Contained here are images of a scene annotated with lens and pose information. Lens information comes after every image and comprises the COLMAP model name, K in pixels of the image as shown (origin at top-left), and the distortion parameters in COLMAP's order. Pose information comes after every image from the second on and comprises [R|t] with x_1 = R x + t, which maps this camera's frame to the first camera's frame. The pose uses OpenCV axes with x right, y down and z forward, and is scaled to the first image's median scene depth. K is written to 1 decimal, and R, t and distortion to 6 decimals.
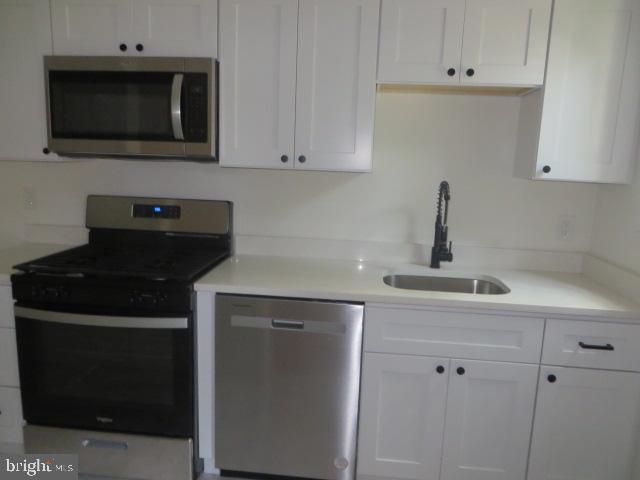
lens RADIAL K [[480.0, 0, 320.0], [0, 480.0, 240.0], [0, 0, 1]] dist [-0.013183, 0.008668]
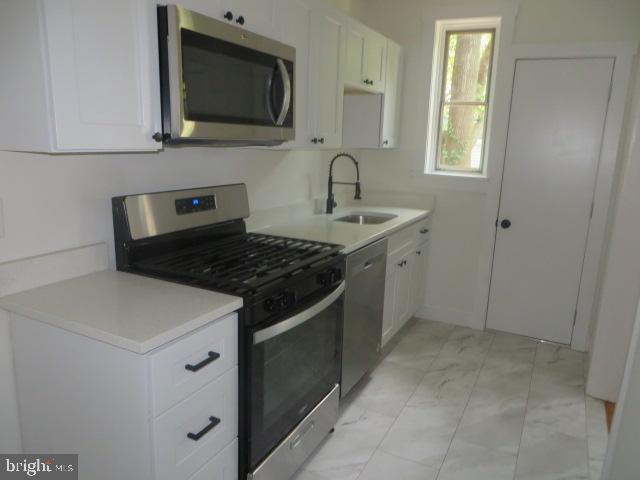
lens RADIAL K [[480.0, 0, 320.0], [0, 480.0, 240.0], [0, 0, 1]] dist [-0.013183, 0.008668]
pose [[0.354783, -0.215959, 0.909665, -1.108961], [0.150661, 0.973447, 0.172342, -0.117242], [-0.922730, 0.075907, 0.377900, 0.492360]]
